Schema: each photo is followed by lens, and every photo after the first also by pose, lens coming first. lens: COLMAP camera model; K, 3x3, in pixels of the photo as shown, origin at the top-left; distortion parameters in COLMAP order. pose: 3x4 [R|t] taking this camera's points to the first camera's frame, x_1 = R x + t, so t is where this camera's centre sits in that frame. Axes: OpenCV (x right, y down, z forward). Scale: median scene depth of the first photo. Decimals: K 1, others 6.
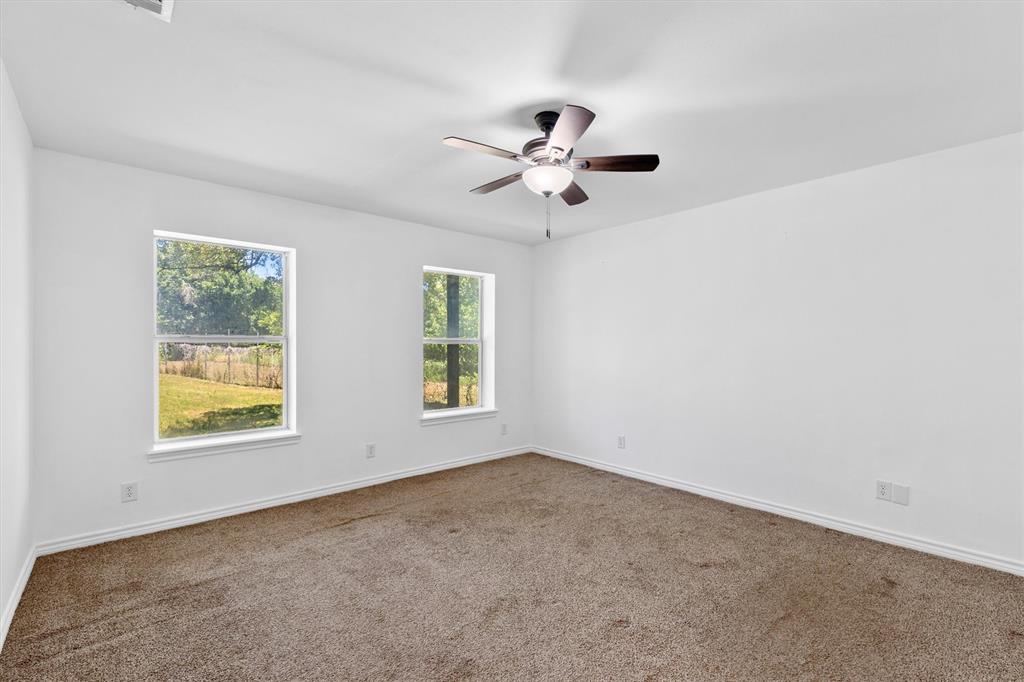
lens RADIAL K [[460.7, 0, 518.2], [0, 460.7, 341.9], [0, 0, 1]] dist [0.006822, 0.000574]
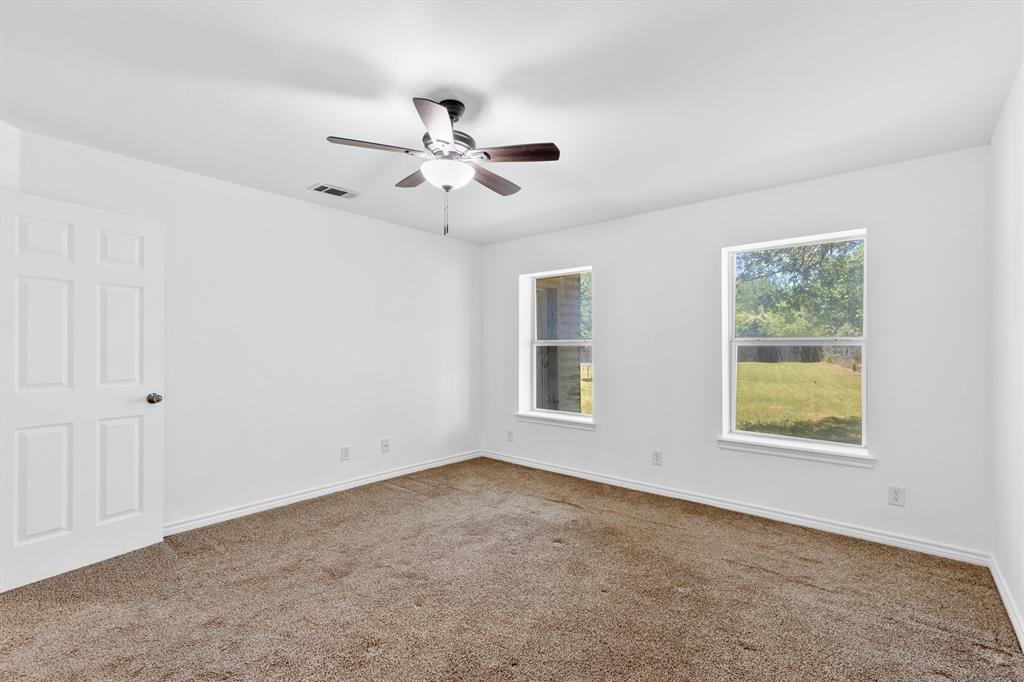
lens RADIAL K [[460.7, 0, 513.5], [0, 460.7, 347.1], [0, 0, 1]] dist [0.006822, 0.000574]
pose [[0.136521, -0.002213, -0.990635, 0.712481], [0.002068, 0.999996, -0.001949, 0.009586], [0.990635, -0.001782, 0.136525, 0.699935]]
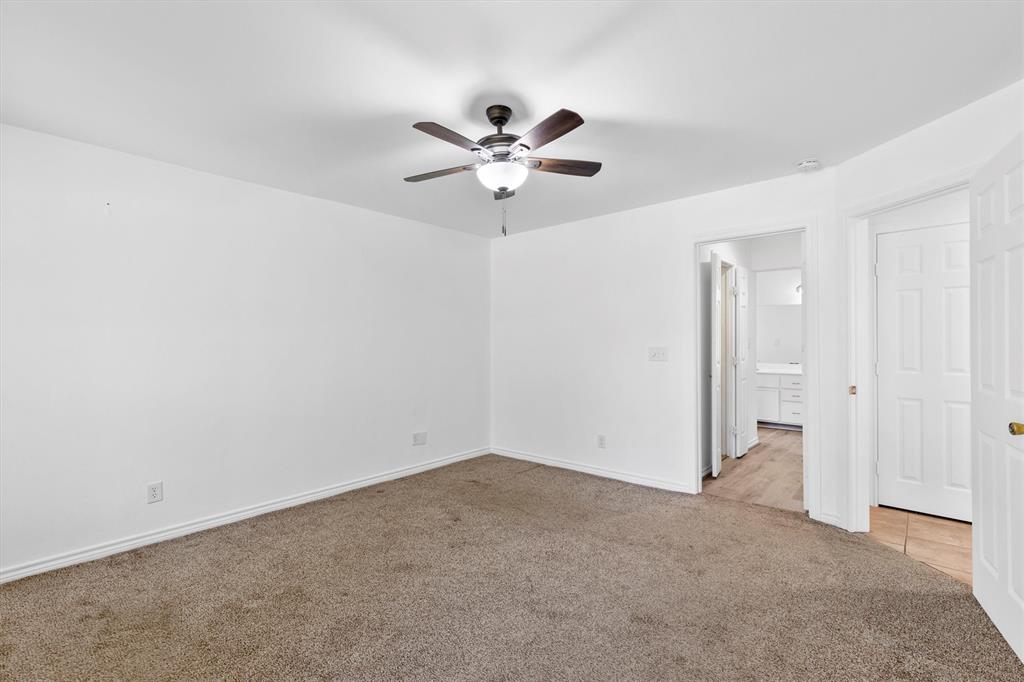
lens RADIAL K [[460.7, 0, 515.4], [0, 460.7, 338.7], [0, 0, 1]] dist [0.006822, 0.000574]
pose [[-0.125943, 0.005218, 0.992024, -0.643344], [-0.003234, 0.999979, -0.005670, 0.003192], [-0.992032, -0.003923, -0.125923, 0.762969]]
